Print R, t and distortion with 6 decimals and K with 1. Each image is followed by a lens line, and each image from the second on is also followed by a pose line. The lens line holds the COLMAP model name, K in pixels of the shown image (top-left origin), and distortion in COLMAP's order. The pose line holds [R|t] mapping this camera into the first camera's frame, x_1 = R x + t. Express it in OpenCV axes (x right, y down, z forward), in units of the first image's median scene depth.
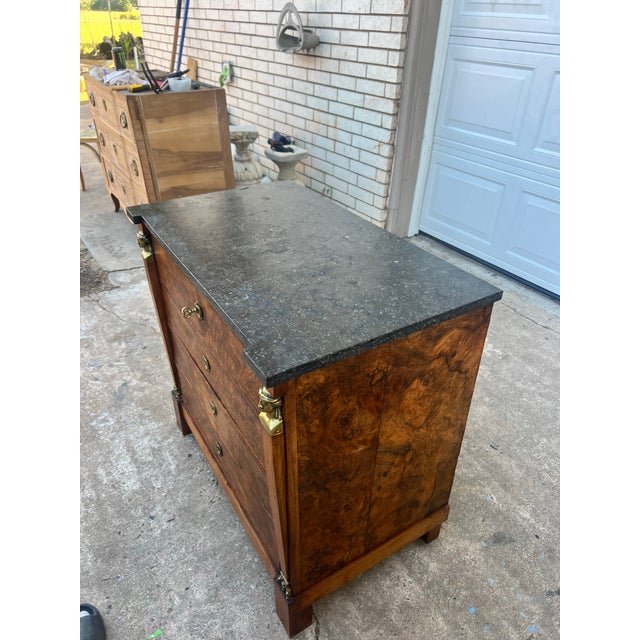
lens RADIAL K [[486.1, 0, 317.6], [0, 486.1, 315.3], [0, 0, 1]] dist [0.036529, -0.051270]
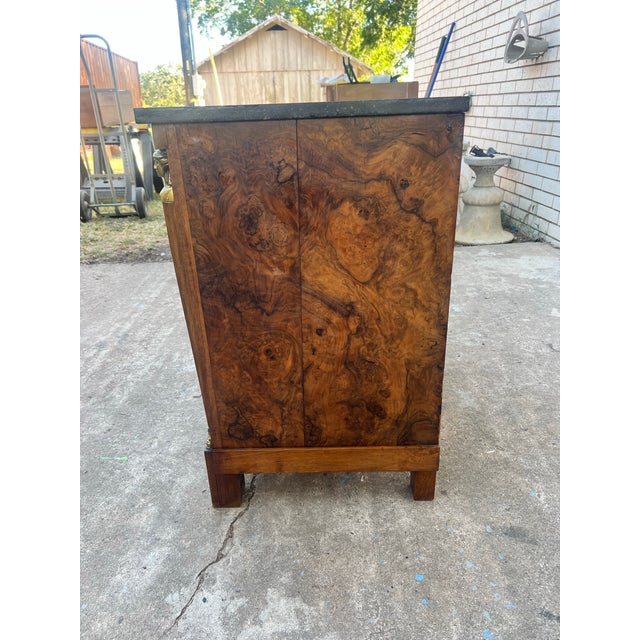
lens RADIAL K [[486.1, 0, 314.4], [0, 486.1, 323.9], [0, 0, 1]] dist [0.036529, -0.051270]
pose [[0.846681, 0.182065, -0.499984, 0.480090], [-0.247826, 0.966432, -0.067756, 0.318412], [0.470864, 0.181277, 0.863380, 0.210285]]
